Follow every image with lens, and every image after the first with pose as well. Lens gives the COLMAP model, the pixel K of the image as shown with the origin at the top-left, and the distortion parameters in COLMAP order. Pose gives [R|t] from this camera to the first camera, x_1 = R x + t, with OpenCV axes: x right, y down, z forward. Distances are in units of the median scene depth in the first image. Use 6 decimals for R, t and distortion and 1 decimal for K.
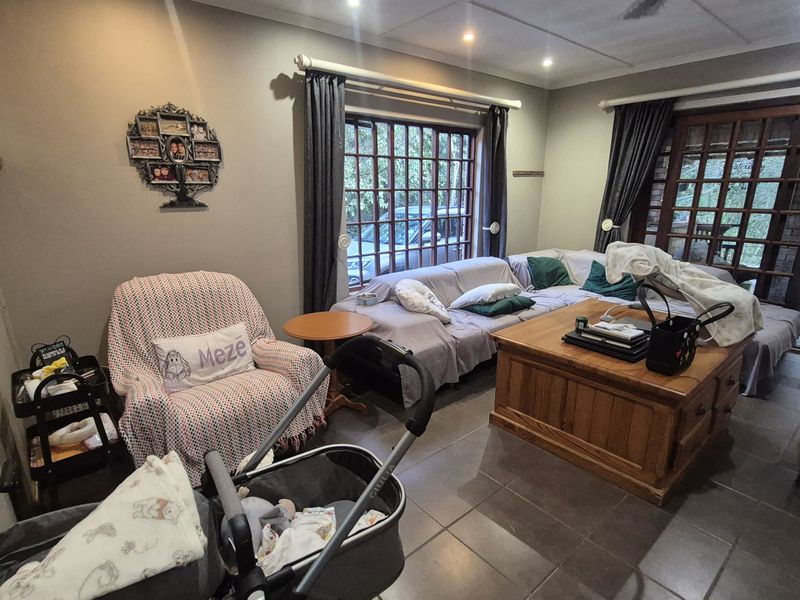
lens RADIAL K [[419.3, 0, 396.8], [0, 419.3, 304.1], [0, 0, 1]] dist [0.024369, 0.000183]
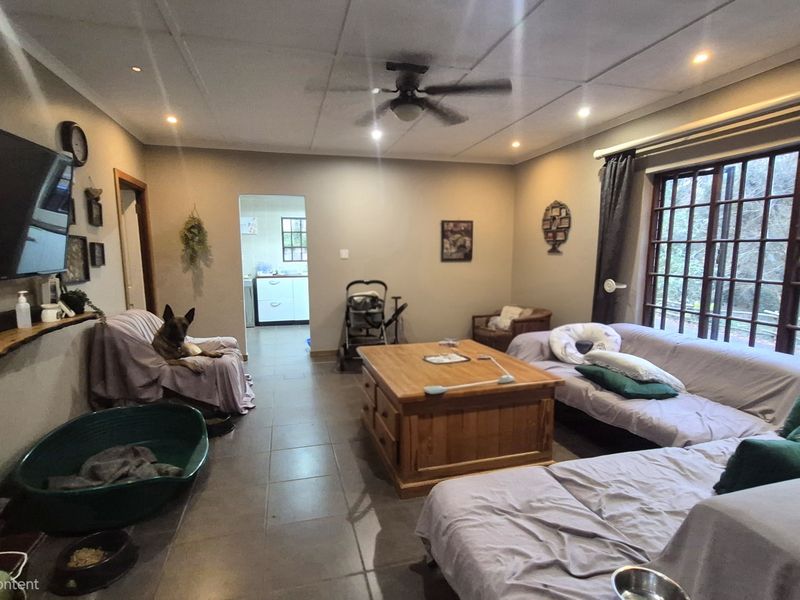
lens RADIAL K [[419.3, 0, 396.8], [0, 419.3, 304.1], [0, 0, 1]] dist [0.024369, 0.000183]
pose [[-0.420771, 0.134734, -0.897106, 1.439457], [-0.230765, 0.940481, 0.249484, -0.310188], [0.877325, 0.311996, -0.364635, 1.114711]]
